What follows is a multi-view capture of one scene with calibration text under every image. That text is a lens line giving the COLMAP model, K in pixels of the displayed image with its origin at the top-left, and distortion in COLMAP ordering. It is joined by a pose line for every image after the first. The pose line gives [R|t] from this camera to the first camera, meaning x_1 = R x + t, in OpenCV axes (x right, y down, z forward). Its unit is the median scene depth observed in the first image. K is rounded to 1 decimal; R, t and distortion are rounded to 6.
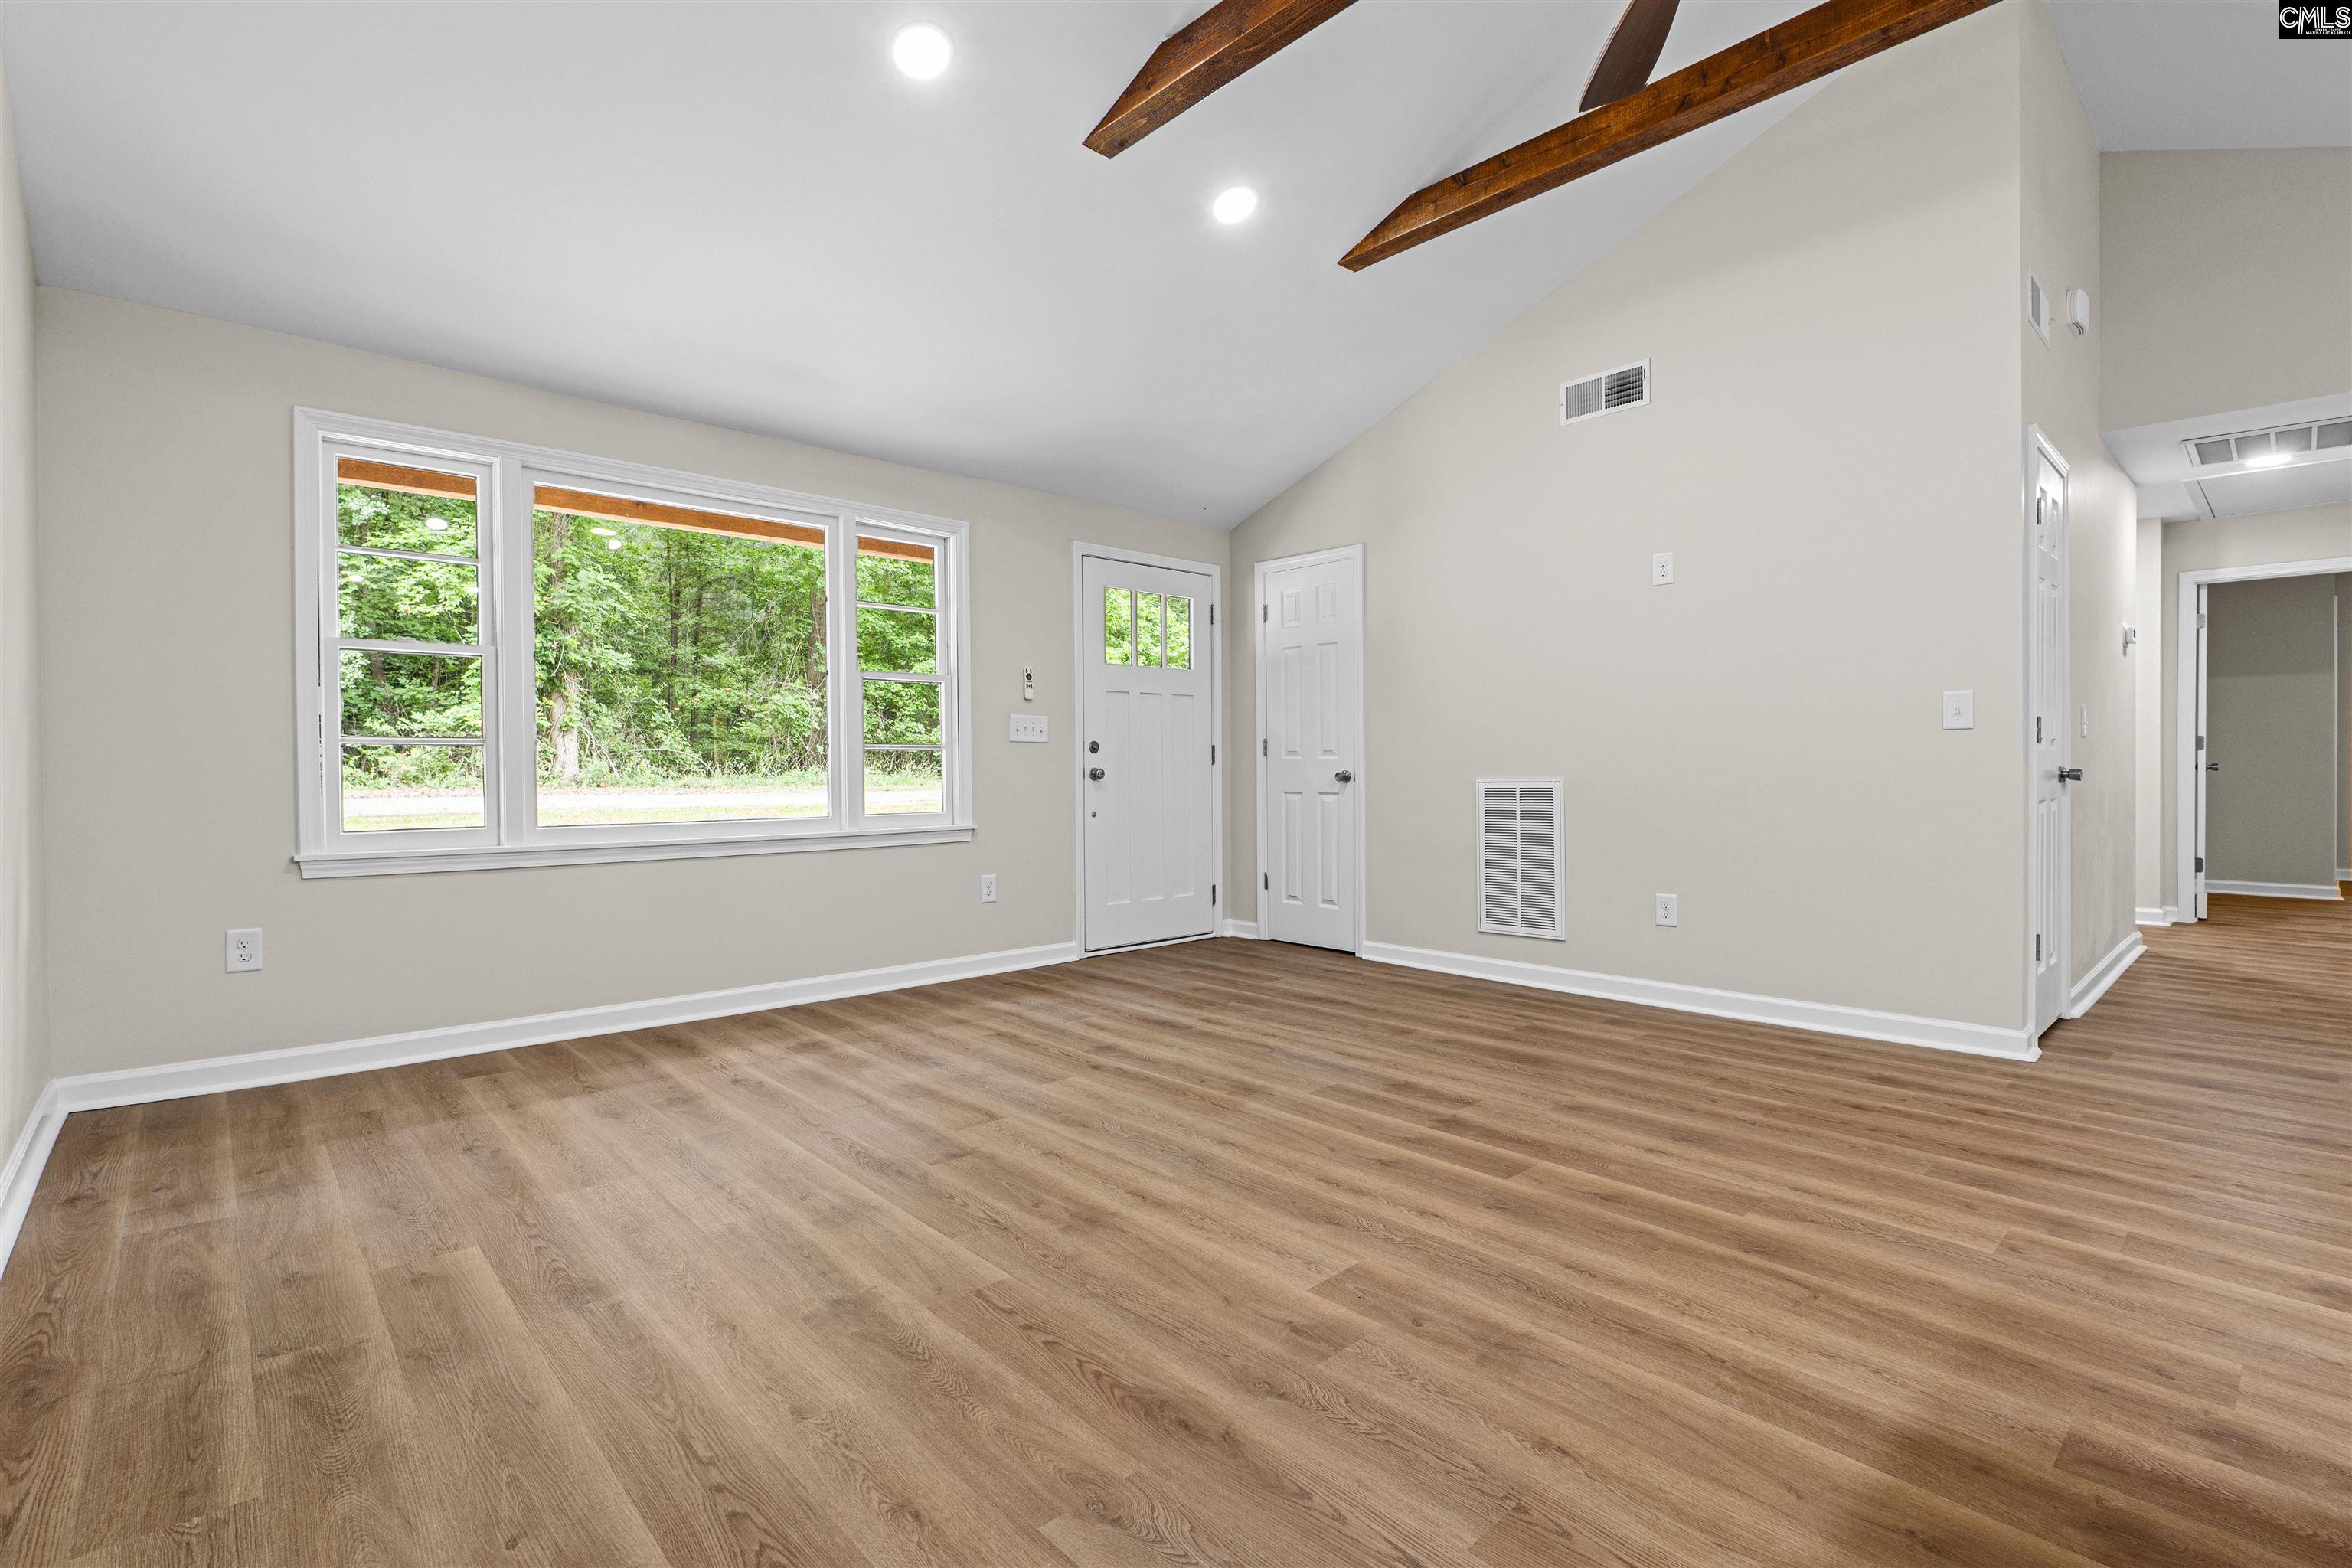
lens RADIAL K [[1058.1, 0, 1211.4], [0, 1058.1, 765.3], [0, 0, 1]] dist [-0.001922, -0.000194]
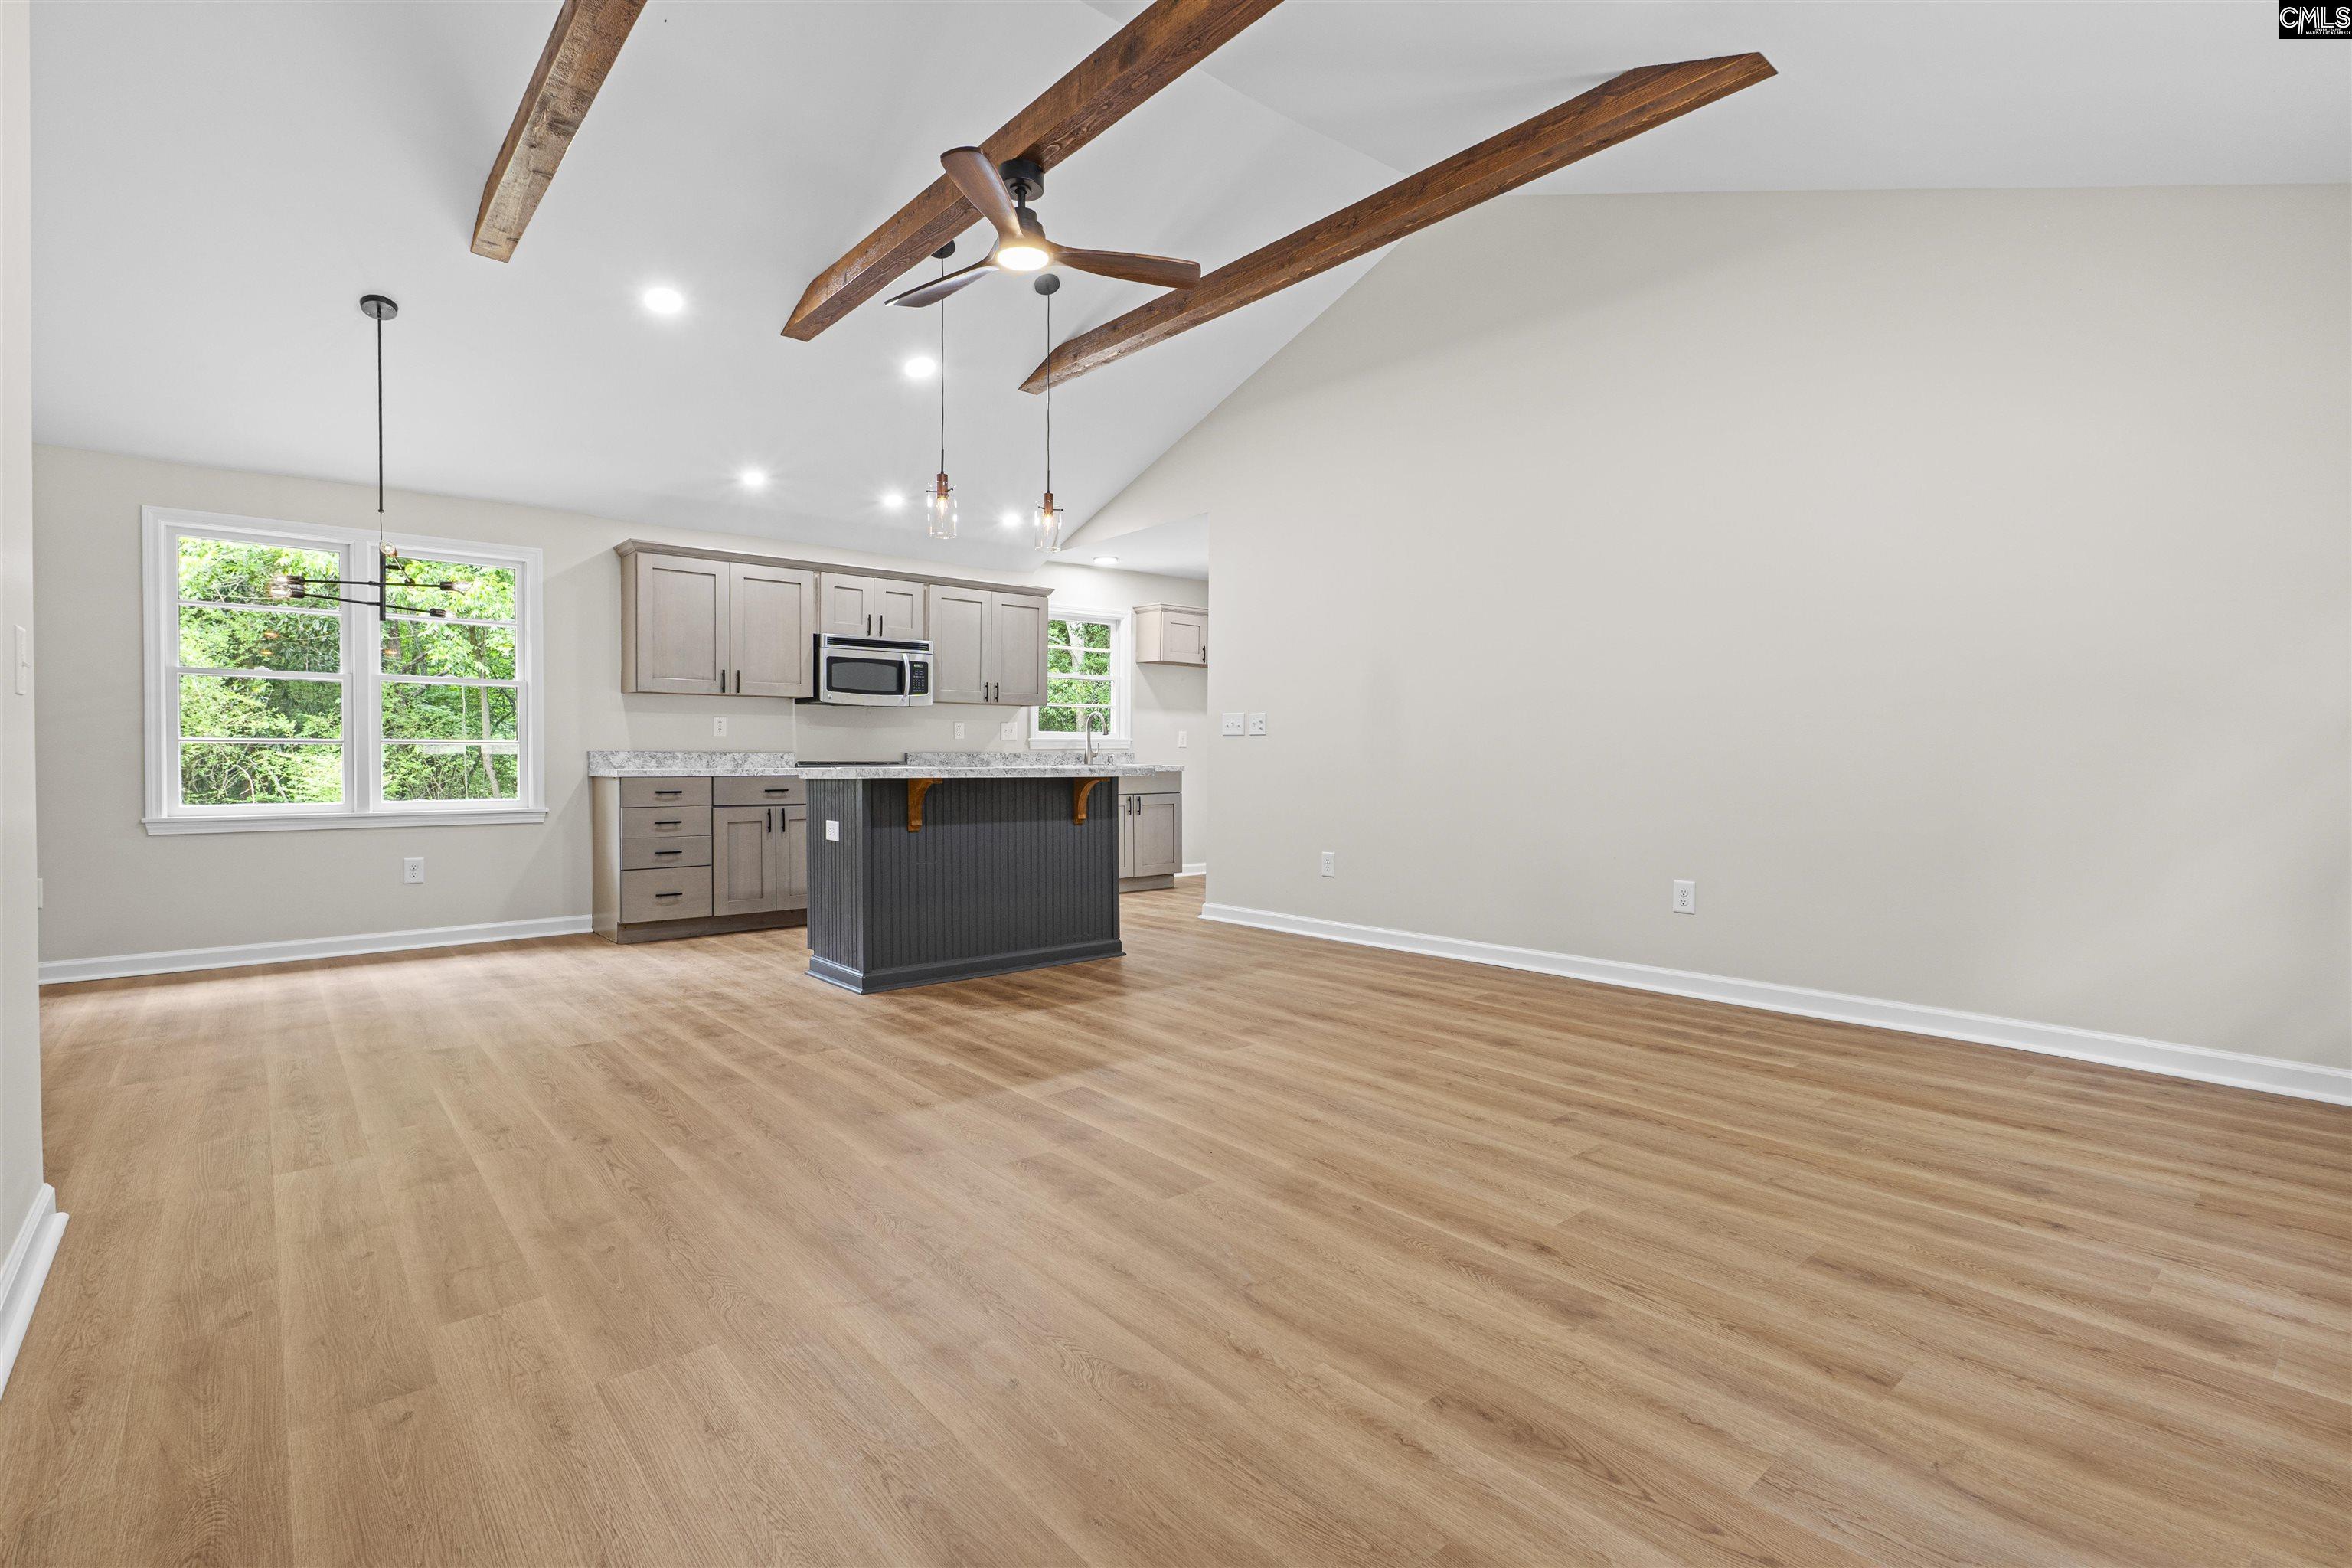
lens RADIAL K [[1091.4, 0, 1176.0], [0, 1091.4, 784.0], [0, 0, 1]] dist [0.000614, 0.000026]
pose [[-0.997855, -0.000543, 0.065462, 0.067274], [0.001068, 0.999698, 0.024560, 0.000812], [-0.065456, 0.024577, -0.997553, 1.810324]]
